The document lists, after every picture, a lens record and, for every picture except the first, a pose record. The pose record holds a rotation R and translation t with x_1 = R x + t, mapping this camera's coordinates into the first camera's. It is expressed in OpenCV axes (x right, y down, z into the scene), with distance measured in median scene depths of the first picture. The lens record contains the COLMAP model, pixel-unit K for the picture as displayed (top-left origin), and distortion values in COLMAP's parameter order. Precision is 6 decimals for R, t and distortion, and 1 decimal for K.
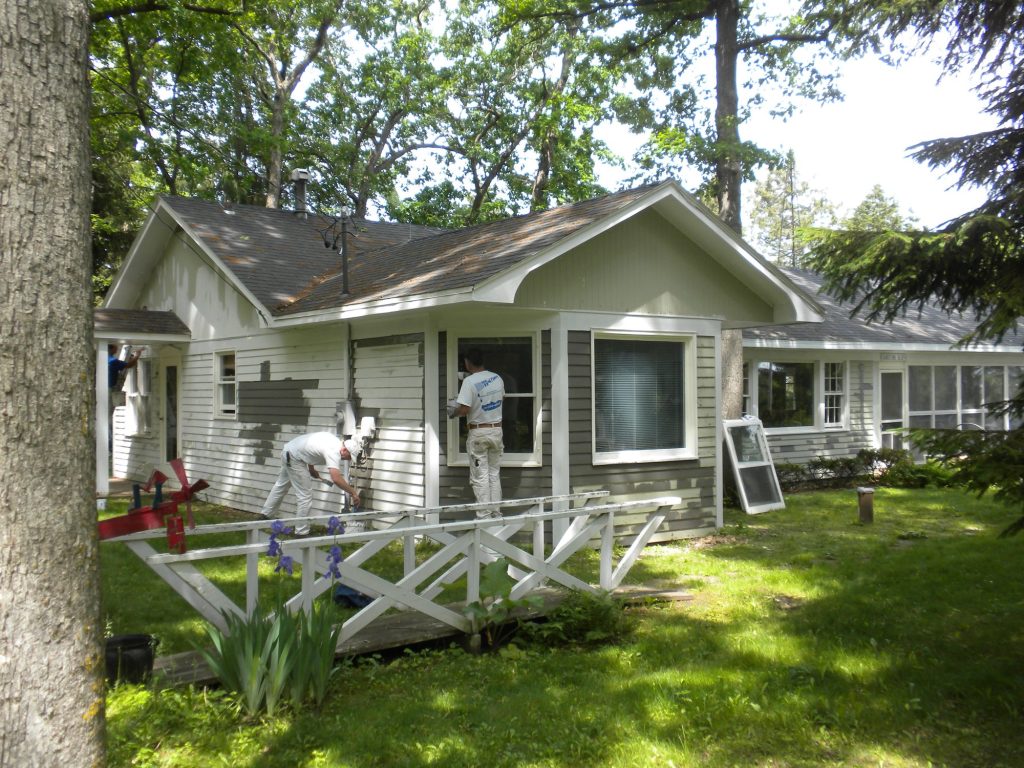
lens RADIAL K [[1034.7, 0, 506.0], [0, 1034.7, 415.1], [0, 0, 1]] dist [0.012778, 0.006978]
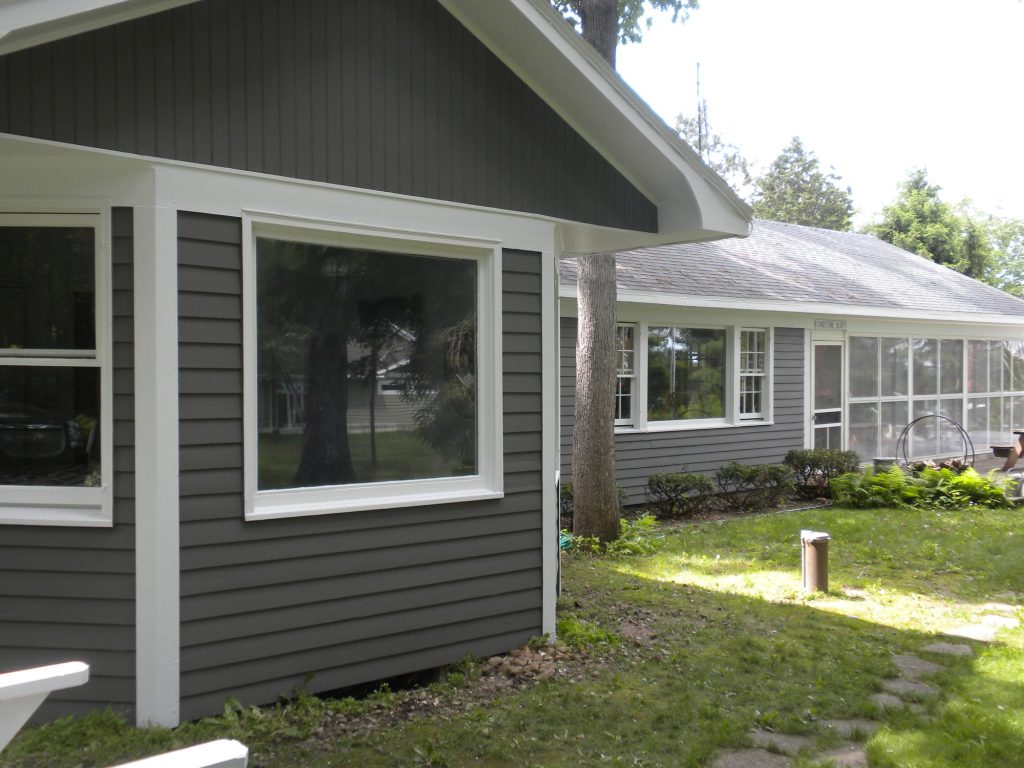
lens RADIAL K [[1053.7, 0, 512.0], [0, 1053.7, 384.0], [0, 0, 1]] dist [-0.068844, -0.004018]
pose [[0.995911, 0.009836, 0.089807, 0.083108], [-0.008868, 0.999898, -0.011174, -0.003303], [-0.089908, 0.010332, 0.995896, 0.285882]]
